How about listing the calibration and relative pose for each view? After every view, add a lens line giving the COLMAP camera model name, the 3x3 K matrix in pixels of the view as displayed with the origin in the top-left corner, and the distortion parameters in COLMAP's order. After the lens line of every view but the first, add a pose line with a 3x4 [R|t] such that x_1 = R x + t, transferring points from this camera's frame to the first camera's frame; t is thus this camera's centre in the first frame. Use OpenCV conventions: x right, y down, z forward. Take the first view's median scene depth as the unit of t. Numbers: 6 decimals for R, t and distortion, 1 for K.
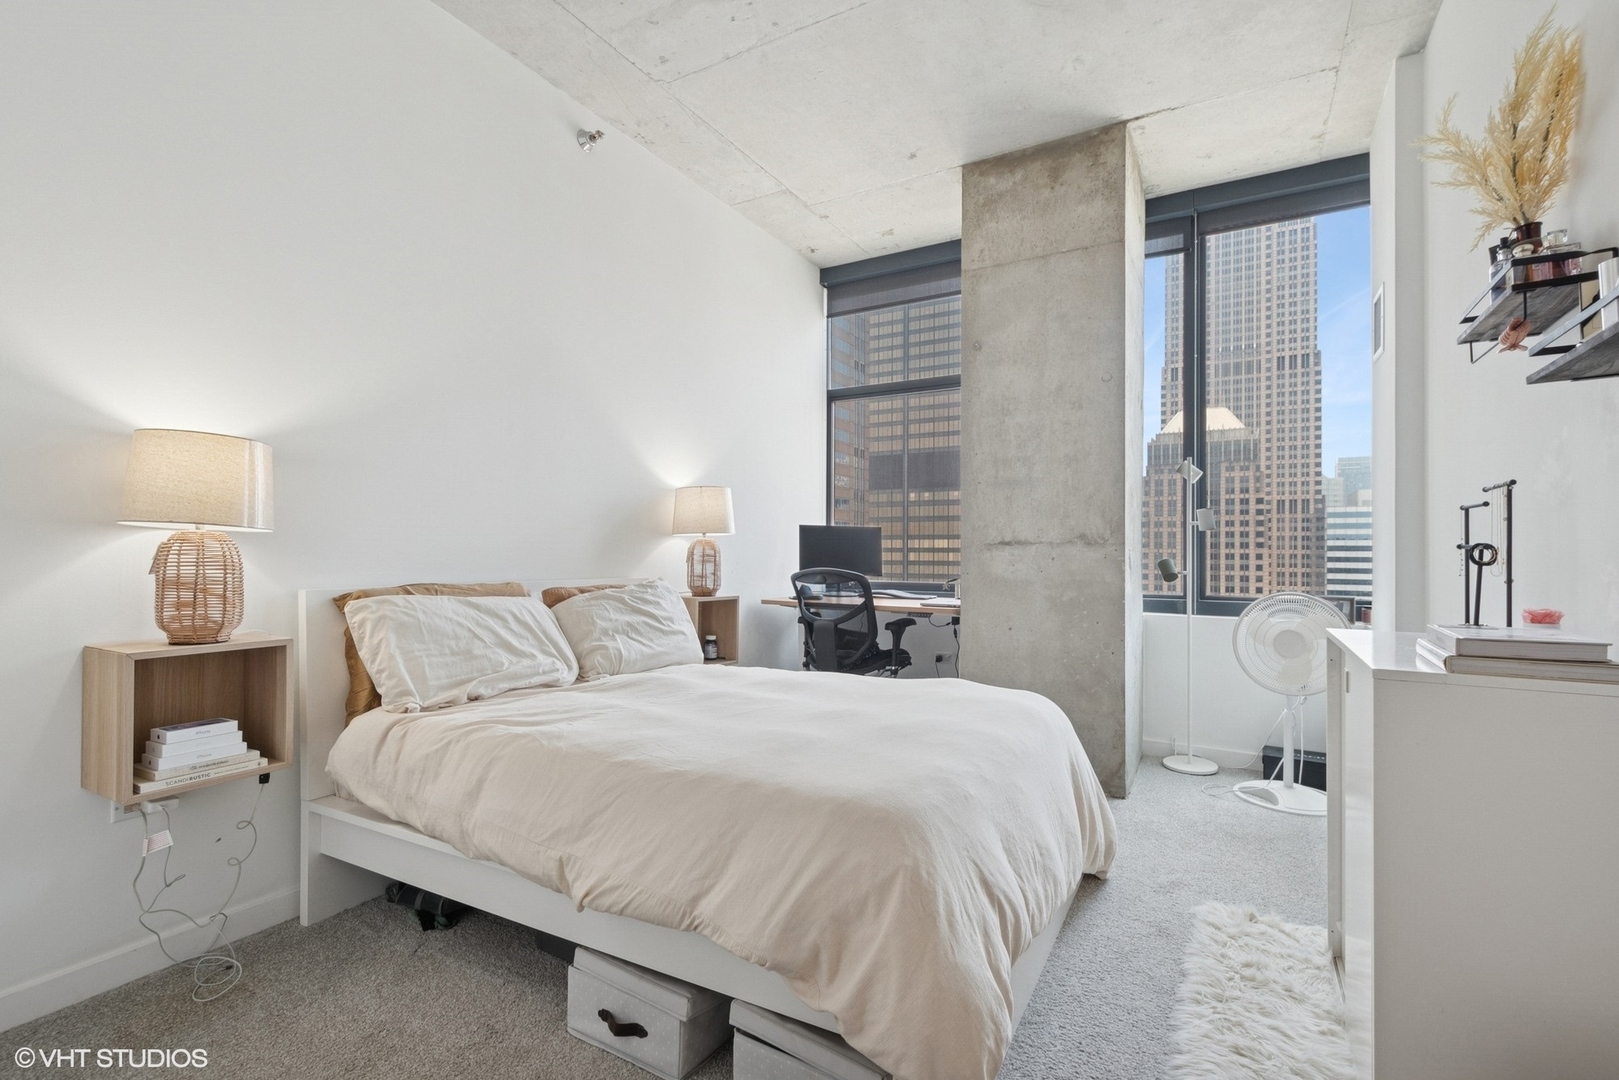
lens RADIAL K [[741.2, 0, 806.6], [0, 741.2, 547.3], [0, 0, 1]] dist [-0.000068, -0.000271]
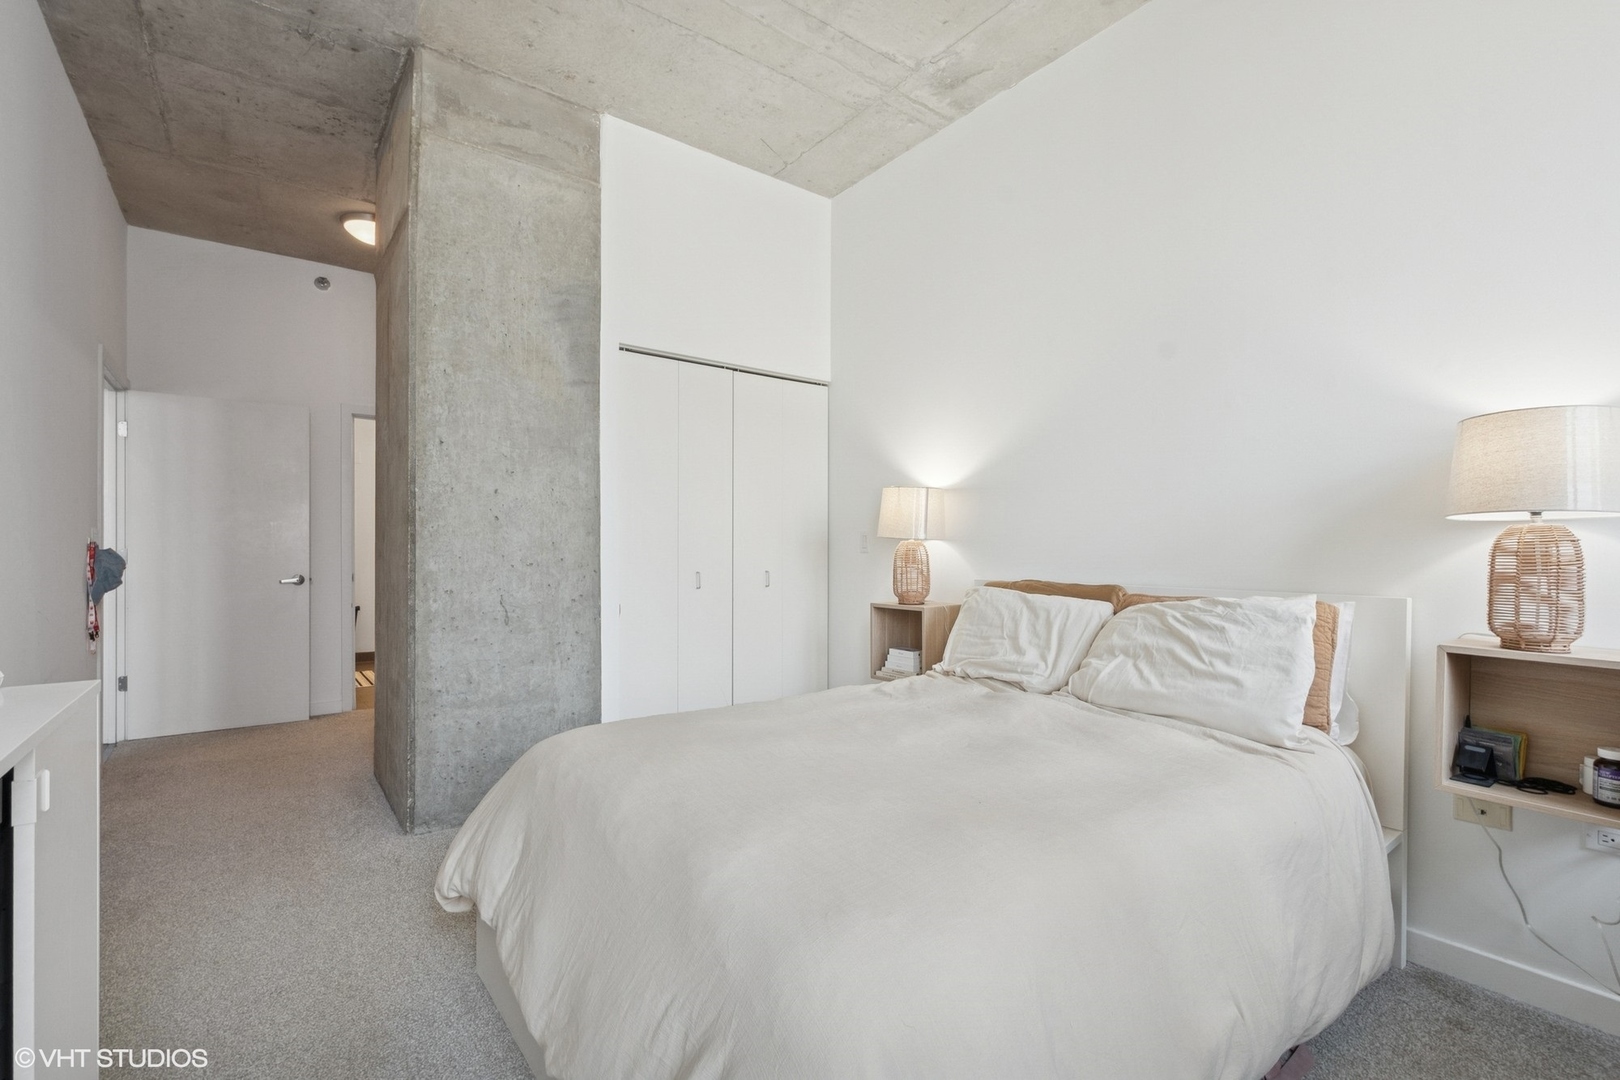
lens RADIAL K [[728.7, 0, 821.2], [0, 728.7, 556.7], [0, 0, 1]] dist [0.008548, -0.000248]
pose [[-0.389726, 0.008203, -0.920894, 0.062088], [0.014330, 0.999893, 0.002842, 0.000159], [0.920819, -0.012089, -0.389802, 0.103529]]
